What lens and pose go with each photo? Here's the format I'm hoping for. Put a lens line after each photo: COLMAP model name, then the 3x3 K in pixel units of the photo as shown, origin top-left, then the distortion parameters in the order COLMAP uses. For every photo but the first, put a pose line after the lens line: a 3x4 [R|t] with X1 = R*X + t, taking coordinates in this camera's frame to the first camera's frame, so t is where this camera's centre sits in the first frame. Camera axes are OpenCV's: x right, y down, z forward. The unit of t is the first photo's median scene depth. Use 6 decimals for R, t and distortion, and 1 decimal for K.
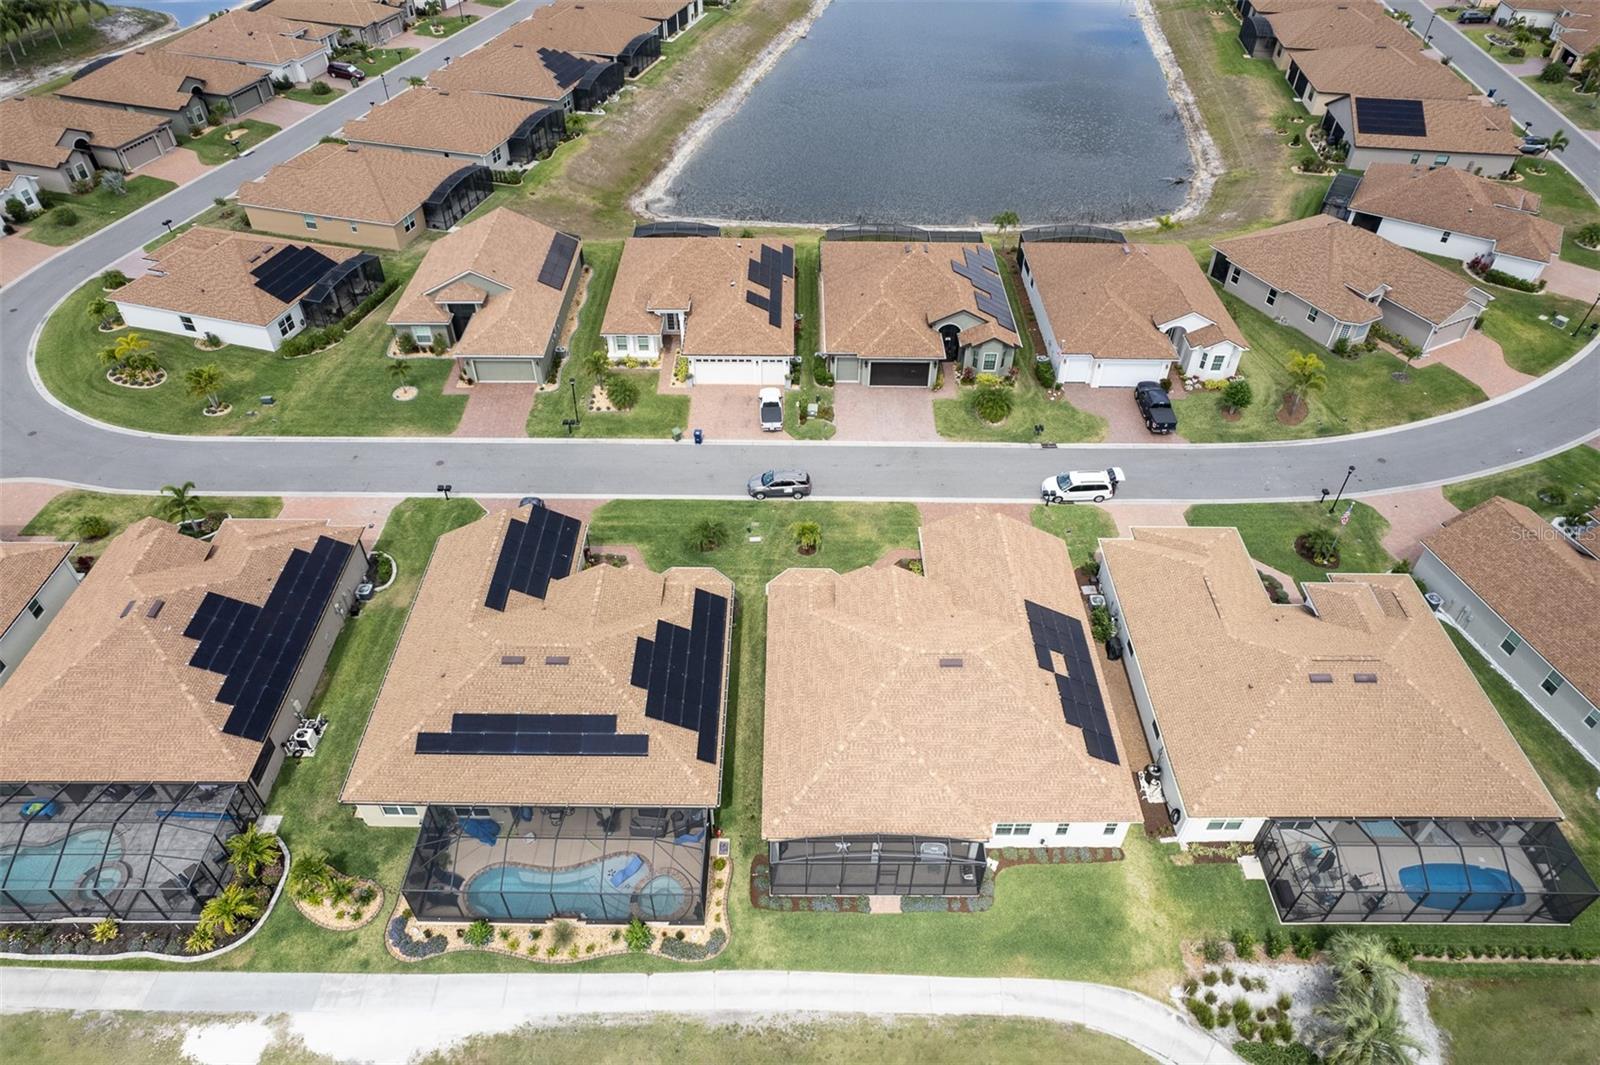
lens RADIAL K [[1021.6, 0, 797.1], [0, 1021.6, 535.7], [0, 0, 1]] dist [-0.075186, 0.070406]
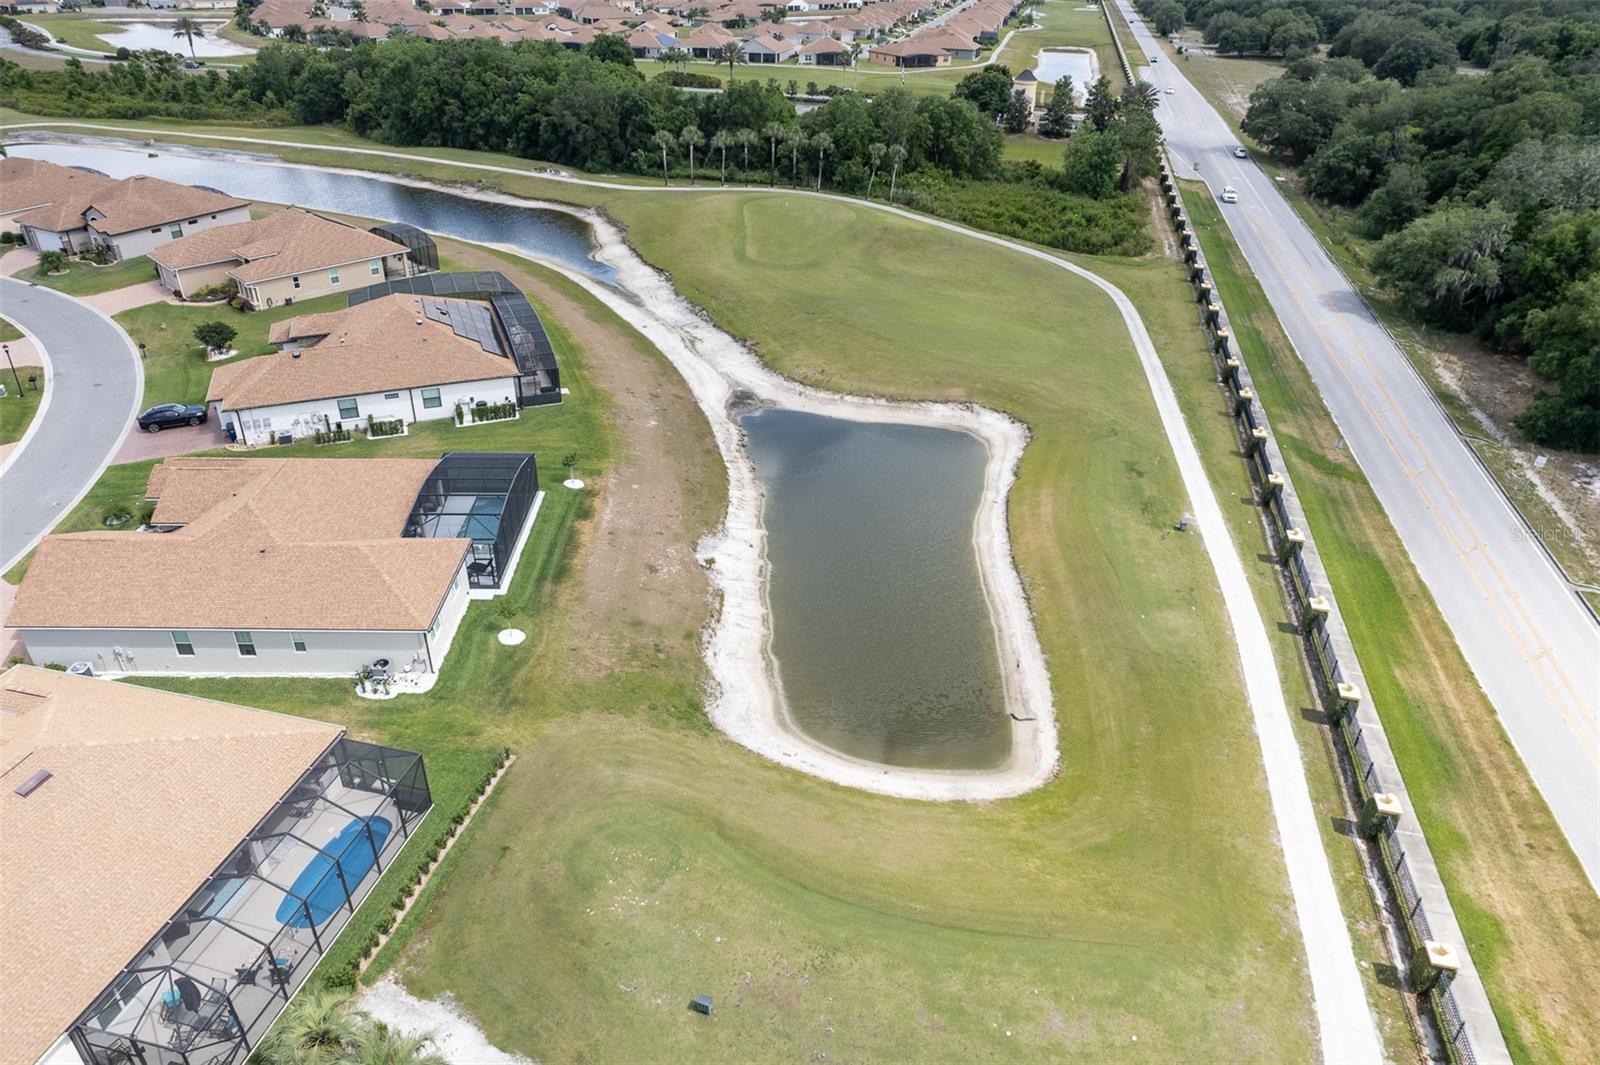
lens RADIAL K [[1053.7, 0, 800.0], [0, 1053.7, 532.5], [0, 0, 1]] dist [-0.084899, 0.078910]
pose [[0.226956, -0.492726, 0.840067, 0.185268], [0.641656, 0.724546, 0.251617, 0.187011], [-0.732645, 0.481927, 0.480601, 0.200383]]
